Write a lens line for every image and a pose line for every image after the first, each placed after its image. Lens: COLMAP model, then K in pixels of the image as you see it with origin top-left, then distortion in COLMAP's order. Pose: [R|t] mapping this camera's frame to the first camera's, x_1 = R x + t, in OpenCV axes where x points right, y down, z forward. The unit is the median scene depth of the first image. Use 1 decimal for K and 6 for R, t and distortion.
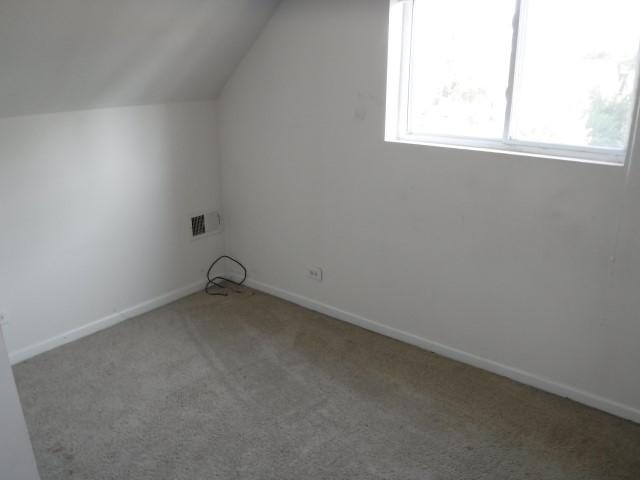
lens RADIAL K [[532.1, 0, 320.0], [0, 532.1, 240.0], [0, 0, 1]] dist [-0.087328, -0.006686]
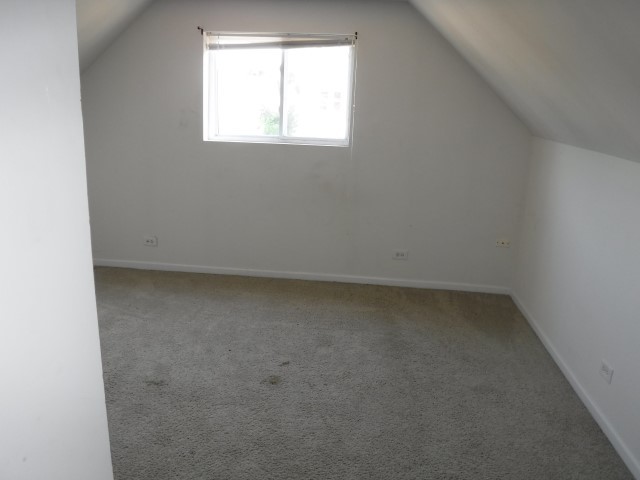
lens RADIAL K [[532.1, 0, 320.0], [0, 532.1, 240.0], [0, 0, 1]] dist [-0.087328, -0.006686]
pose [[0.832497, -0.120037, 0.540870, -0.479574], [0.134752, 0.990801, 0.012485, 0.127779], [-0.537393, 0.062490, 0.841013, -0.457799]]
